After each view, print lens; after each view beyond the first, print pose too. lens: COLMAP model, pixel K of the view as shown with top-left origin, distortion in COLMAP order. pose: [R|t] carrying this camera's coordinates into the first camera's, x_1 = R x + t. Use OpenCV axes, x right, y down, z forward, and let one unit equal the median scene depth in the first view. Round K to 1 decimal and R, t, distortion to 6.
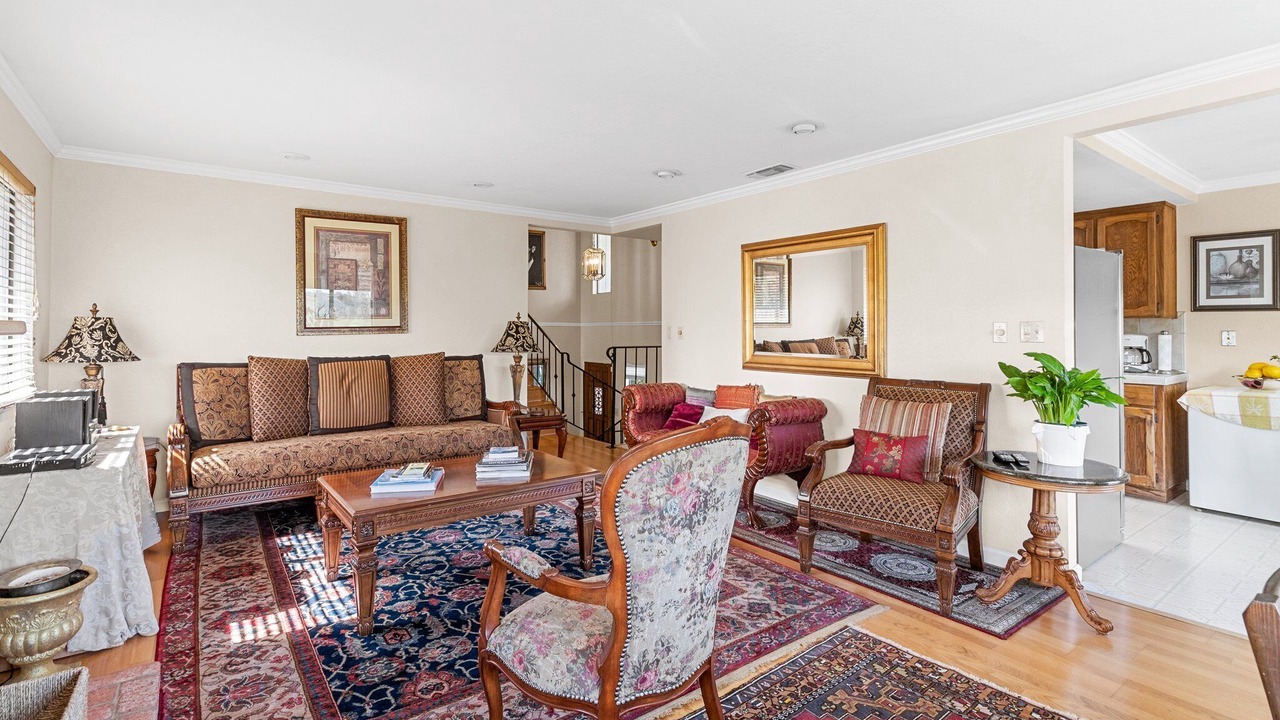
lens RADIAL K [[598.6, 0, 642.7], [0, 598.6, 334.3], [0, 0, 1]] dist [0.000252, 0.000024]
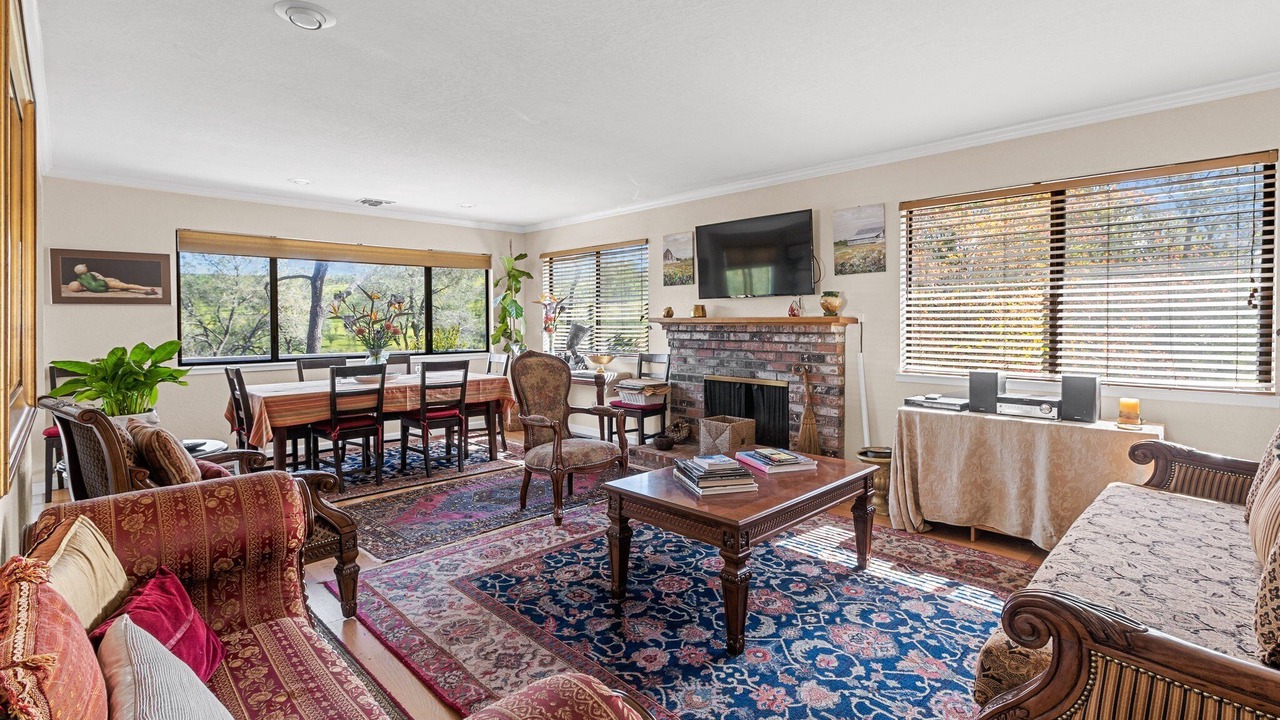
lens RADIAL K [[598.6, 0, 642.7], [0, 598.6, 334.3], [0, 0, 1]] dist [0.000252, 0.000024]
pose [[-0.991954, 0.001995, -0.126583, -0.017978], [-0.001085, 0.999705, 0.024259, -0.004930], [0.126594, 0.024201, -0.991659, 1.588637]]
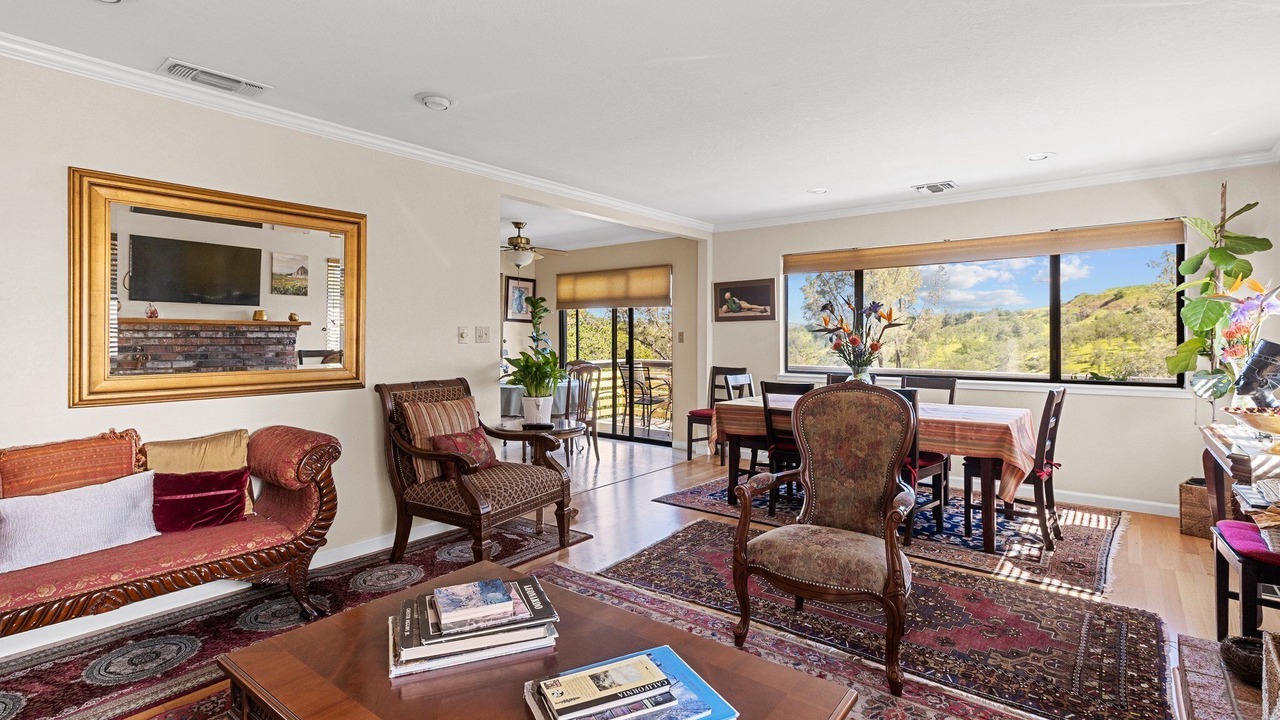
lens RADIAL K [[602.4, 0, 642.1], [0, 602.4, 347.0], [0, 0, 1]] dist [0.002136, 0.000363]
pose [[-0.255619, -0.020988, 0.966550, -0.609244], [0.004460, 0.999728, 0.022888, -0.004704], [-0.966767, 0.010162, -0.255456, 0.856663]]
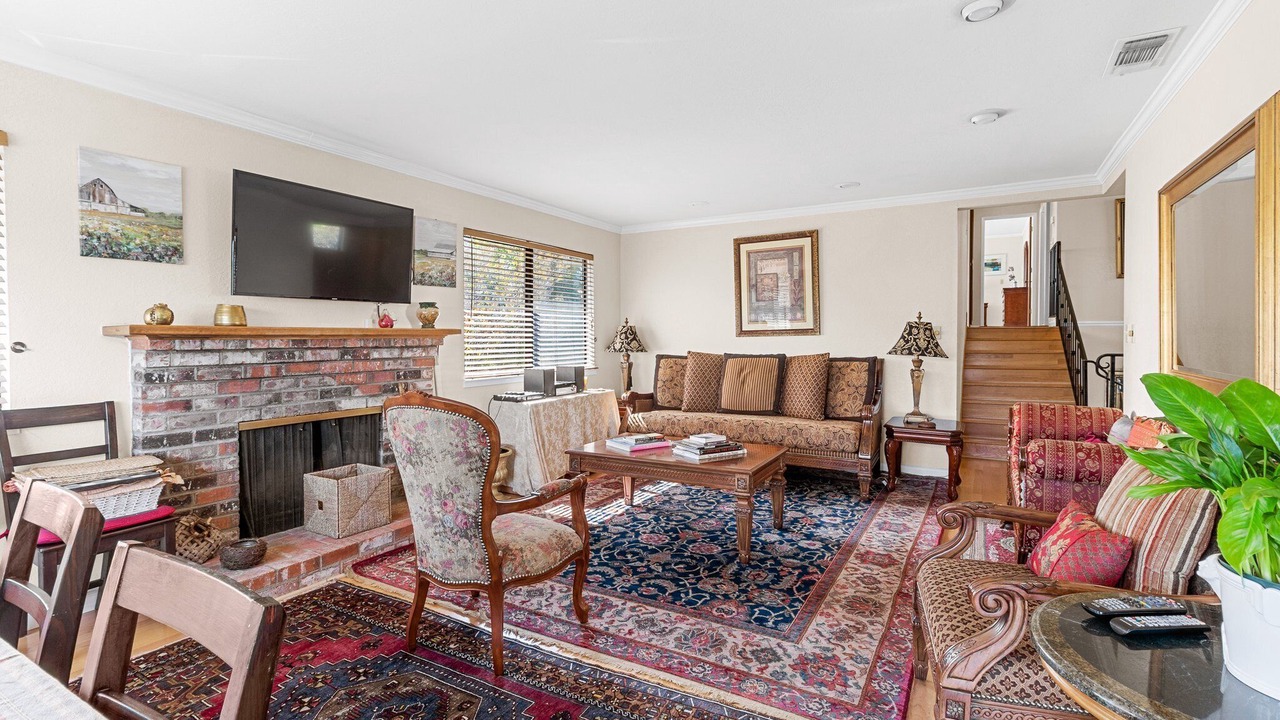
lens RADIAL K [[593.0, 0, 645.9], [0, 593.0, 356.1], [0, 0, 1]] dist [-0.000597, 0.000260]
pose [[0.401052, 0.030330, -0.915553, 0.655164], [-0.001889, 0.999477, 0.032283, 0.003170], [0.916053, -0.011218, 0.400899, 0.378522]]
